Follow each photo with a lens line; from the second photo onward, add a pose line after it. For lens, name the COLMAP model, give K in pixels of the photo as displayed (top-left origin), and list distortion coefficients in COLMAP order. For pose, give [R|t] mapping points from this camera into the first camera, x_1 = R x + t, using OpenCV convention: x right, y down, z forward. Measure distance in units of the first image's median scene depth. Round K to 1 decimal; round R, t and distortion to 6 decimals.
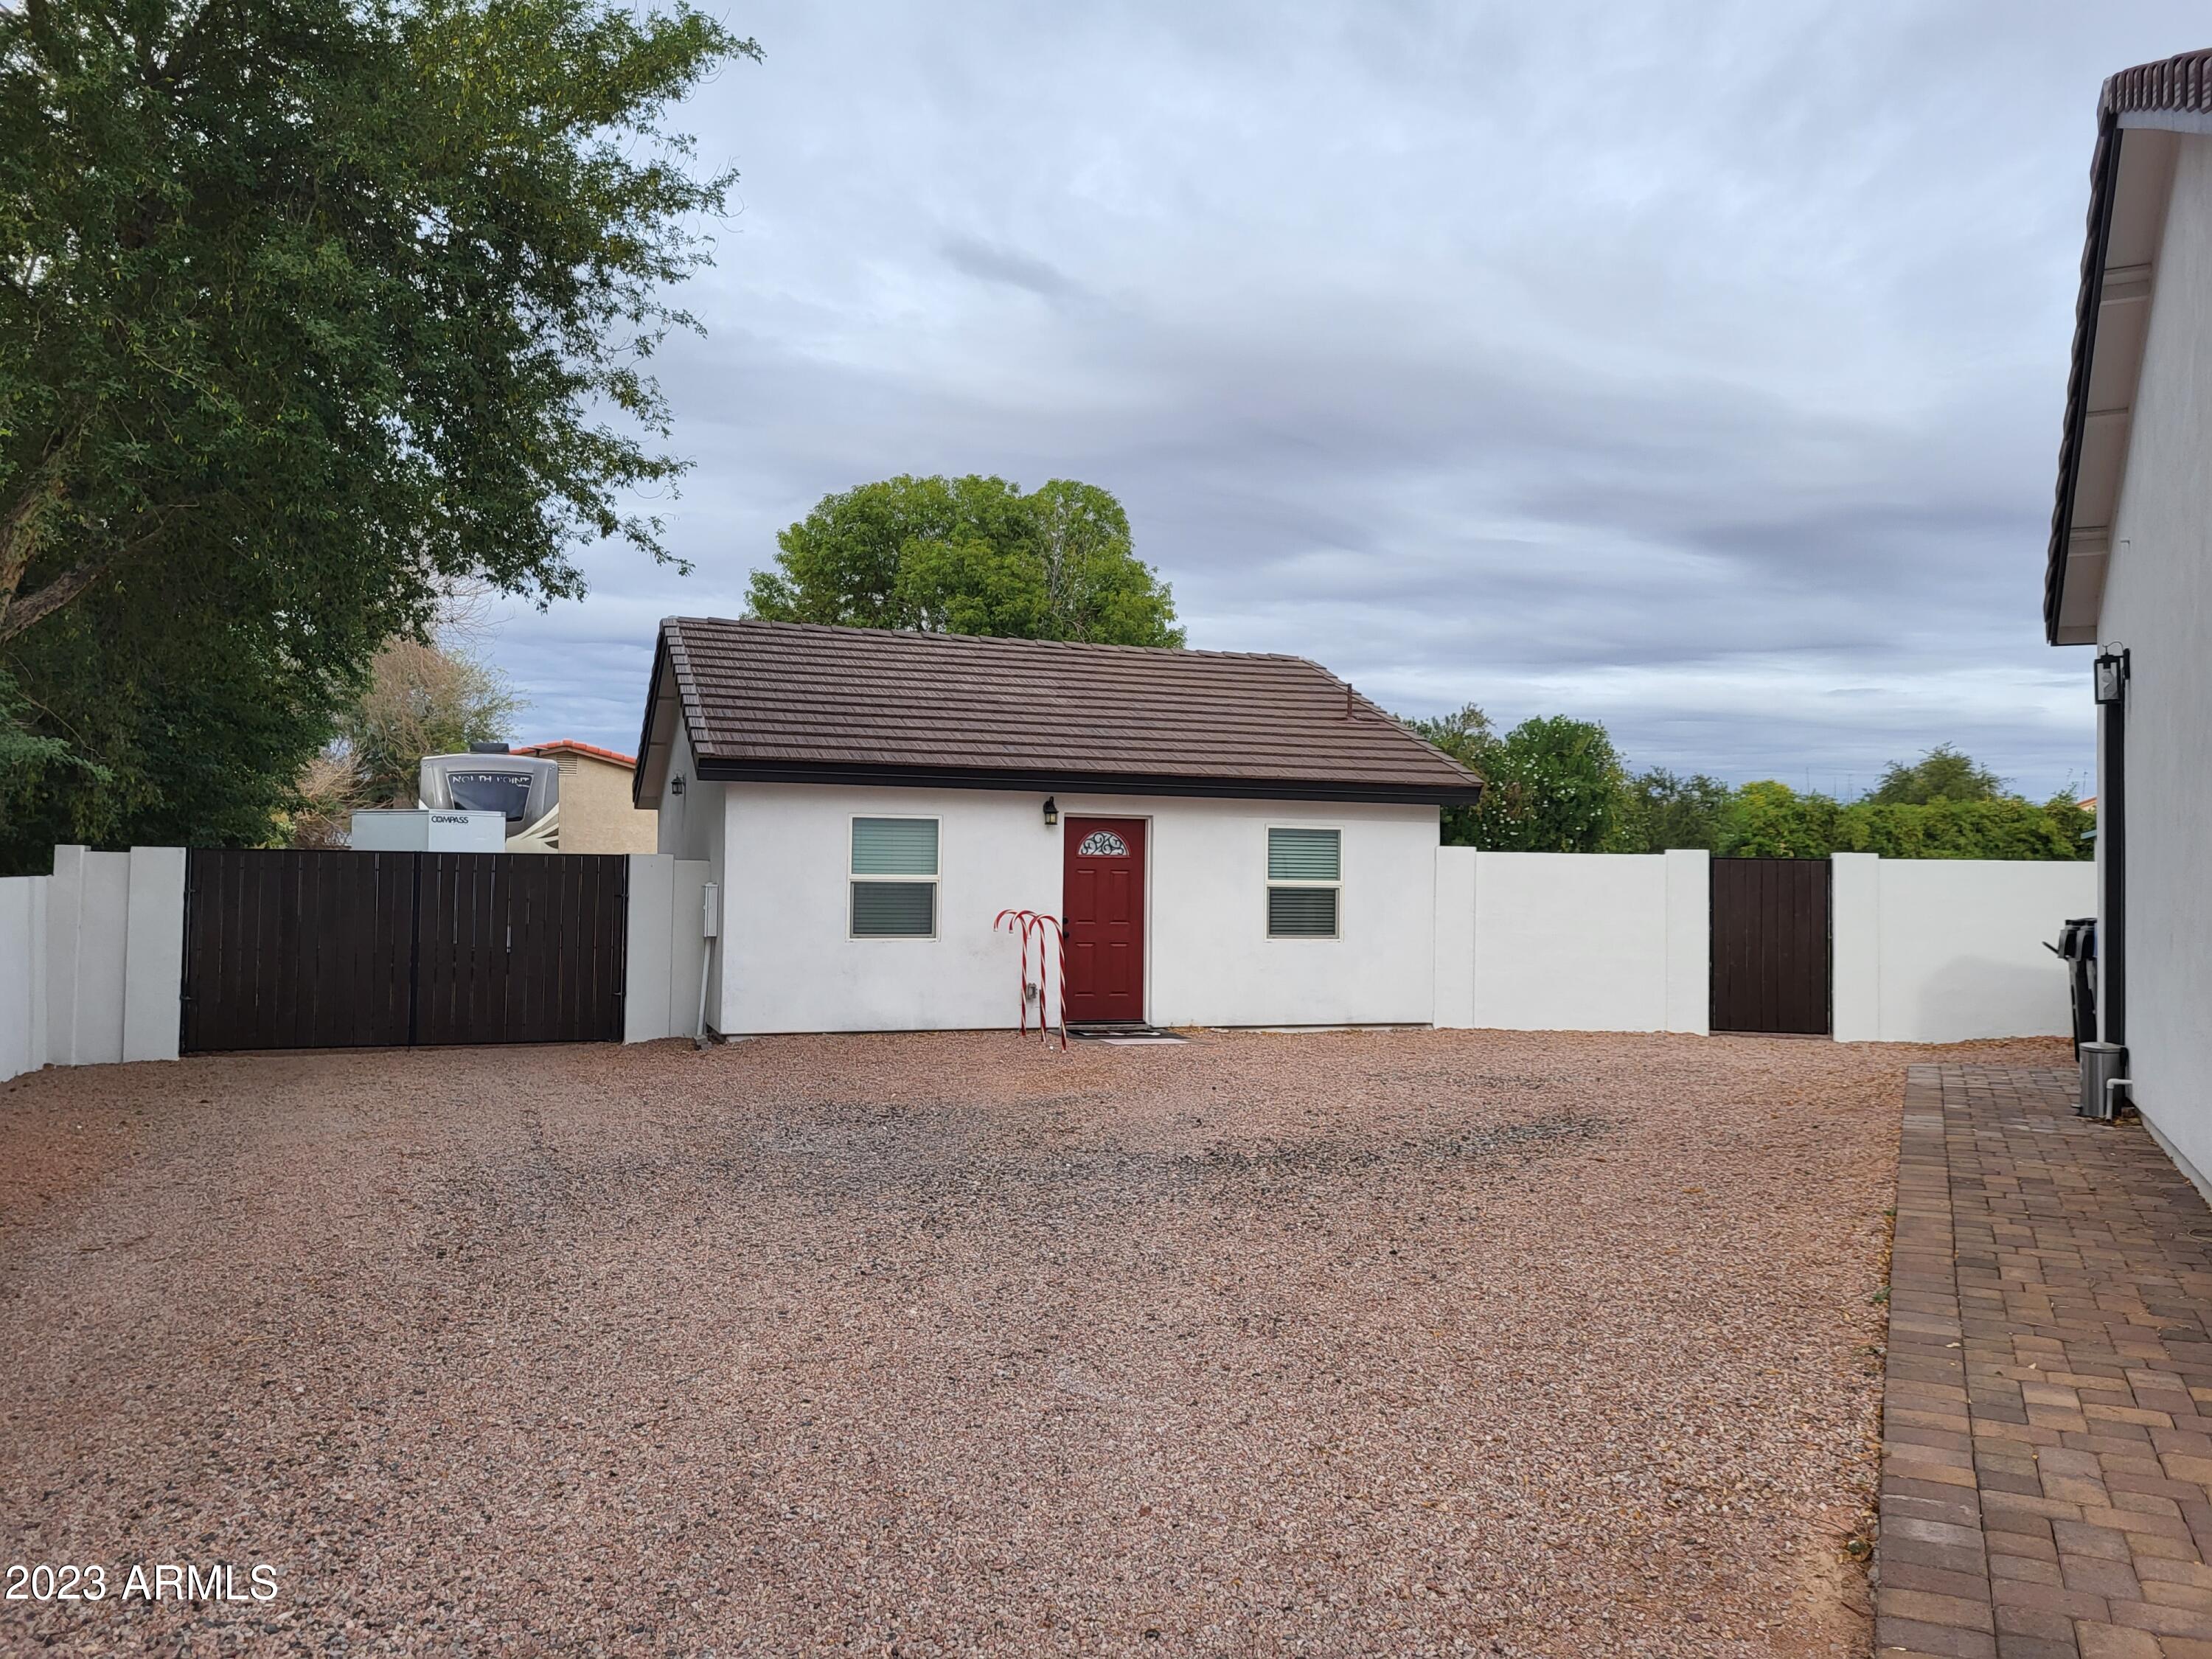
lens RADIAL K [[1708.1, 0, 1106.0], [0, 1708.1, 829.5], [0, 0, 1]] dist [0.029042, -0.004507]
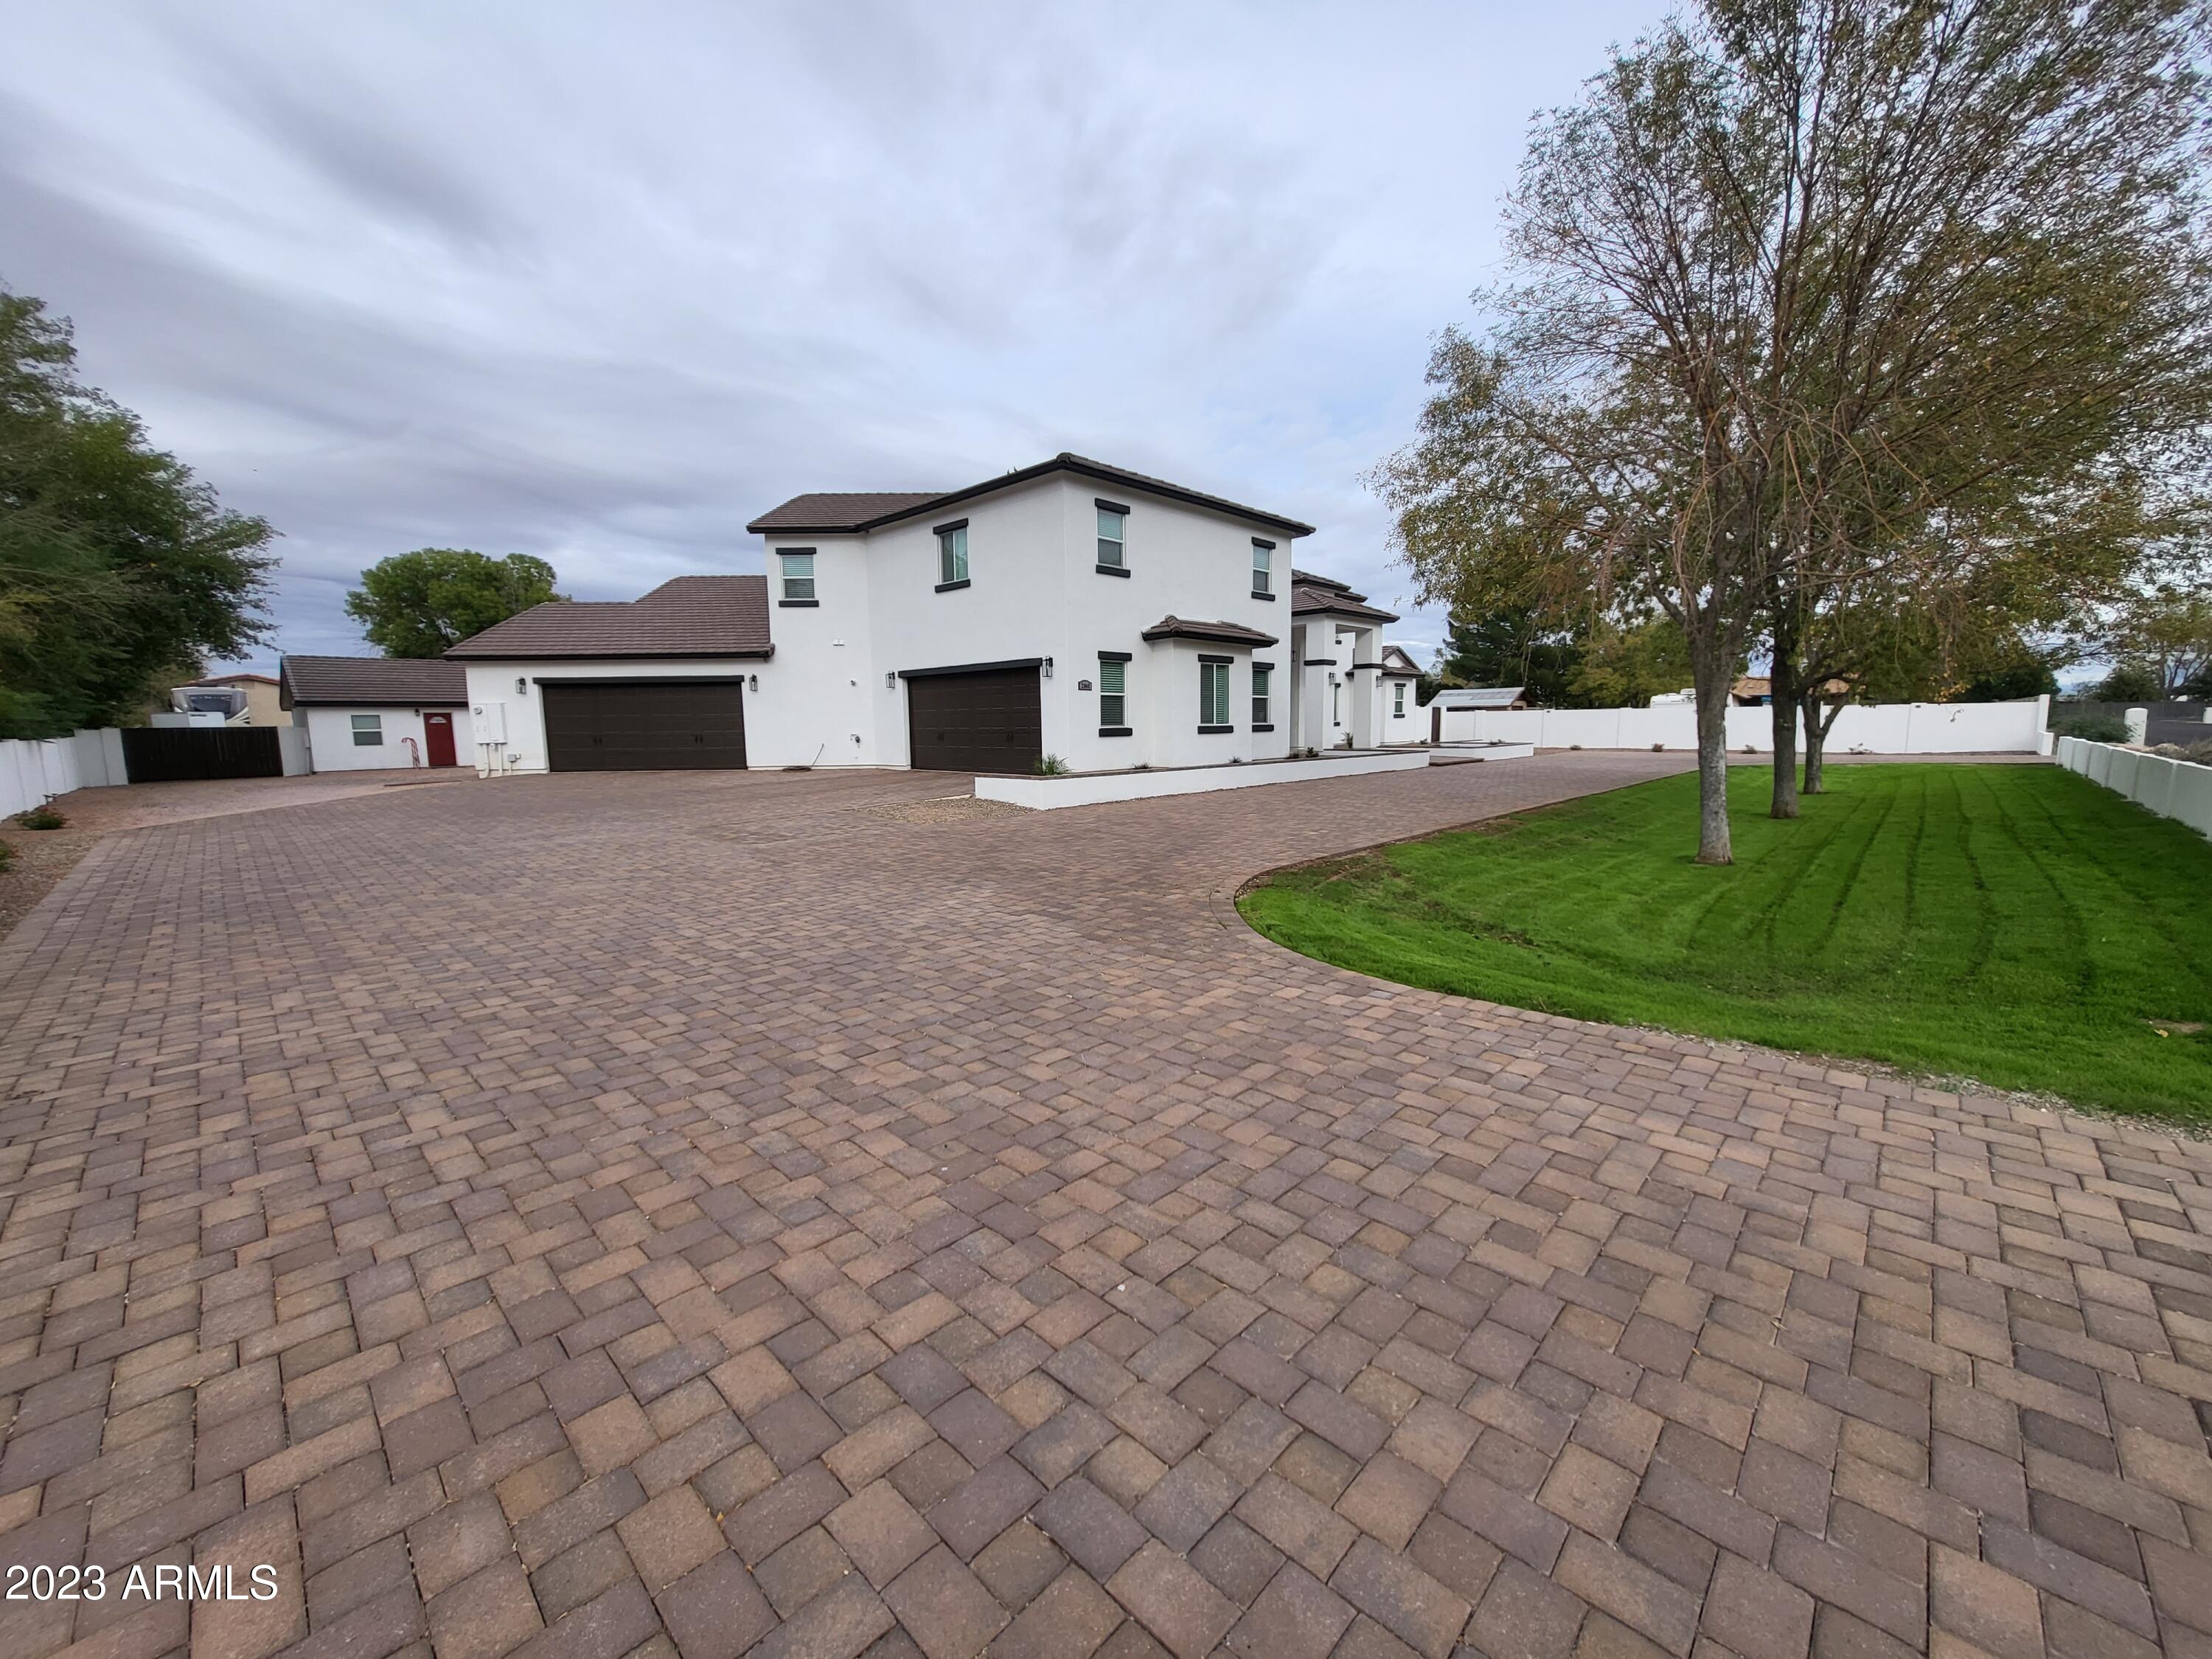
lens RADIAL K [[866.2, 0, 1106.0], [0, 866.2, 829.5], [0, 0, 1]] dist [-0.000921, -0.000296]
pose [[0.891656, -0.084024, 0.444847, 0.455455], [0.015901, 0.987832, 0.154712, -0.026012], [-0.452433, -0.130876, 0.882143, -1.455921]]
